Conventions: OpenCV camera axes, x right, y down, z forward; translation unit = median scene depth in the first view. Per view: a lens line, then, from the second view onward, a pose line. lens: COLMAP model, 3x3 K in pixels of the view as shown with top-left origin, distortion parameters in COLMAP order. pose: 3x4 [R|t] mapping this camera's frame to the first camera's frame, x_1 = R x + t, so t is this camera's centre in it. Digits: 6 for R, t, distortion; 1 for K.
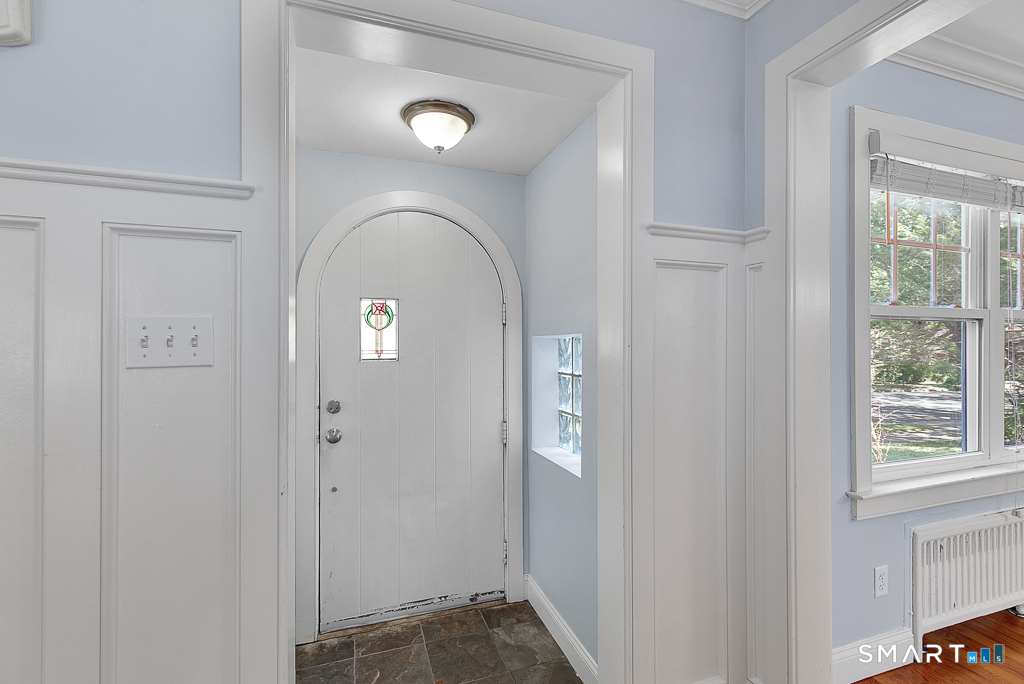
lens RADIAL K [[463.3, 0, 511.9], [0, 463.3, 342.8], [0, 0, 1]] dist [0.001448, 0.001278]
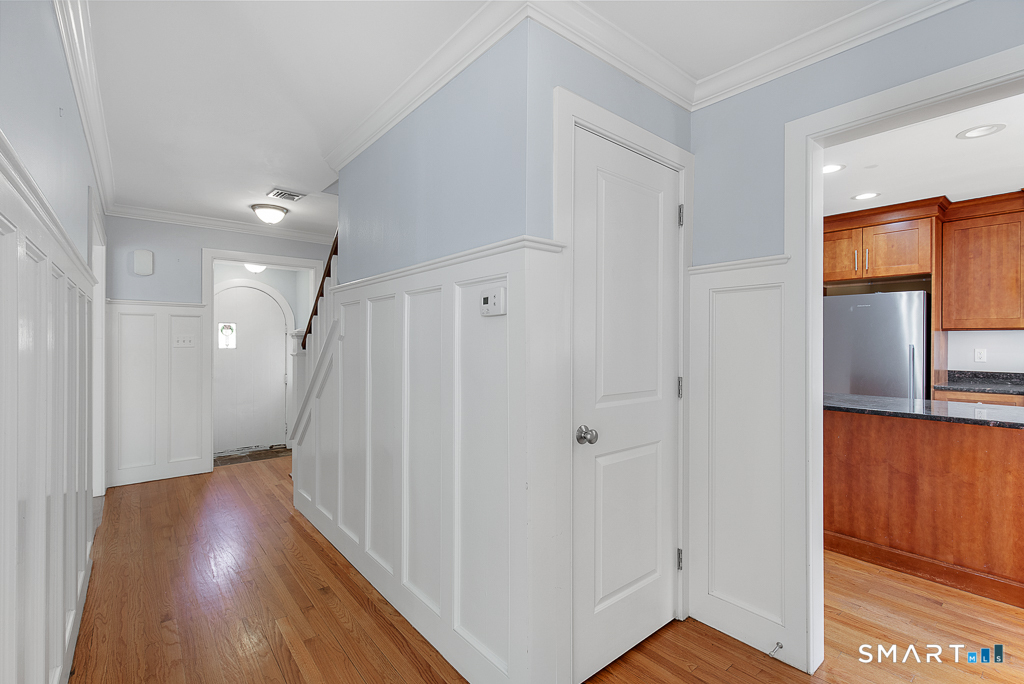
lens RADIAL K [[463.3, 0, 511.9], [0, 463.3, 342.8], [0, 0, 1]] dist [0.001448, 0.001278]
pose [[0.938664, 0.004016, 0.344810, 0.269464], [-0.005445, 0.999980, 0.003174, -0.007863], [-0.344790, -0.004857, 0.938667, -1.757320]]
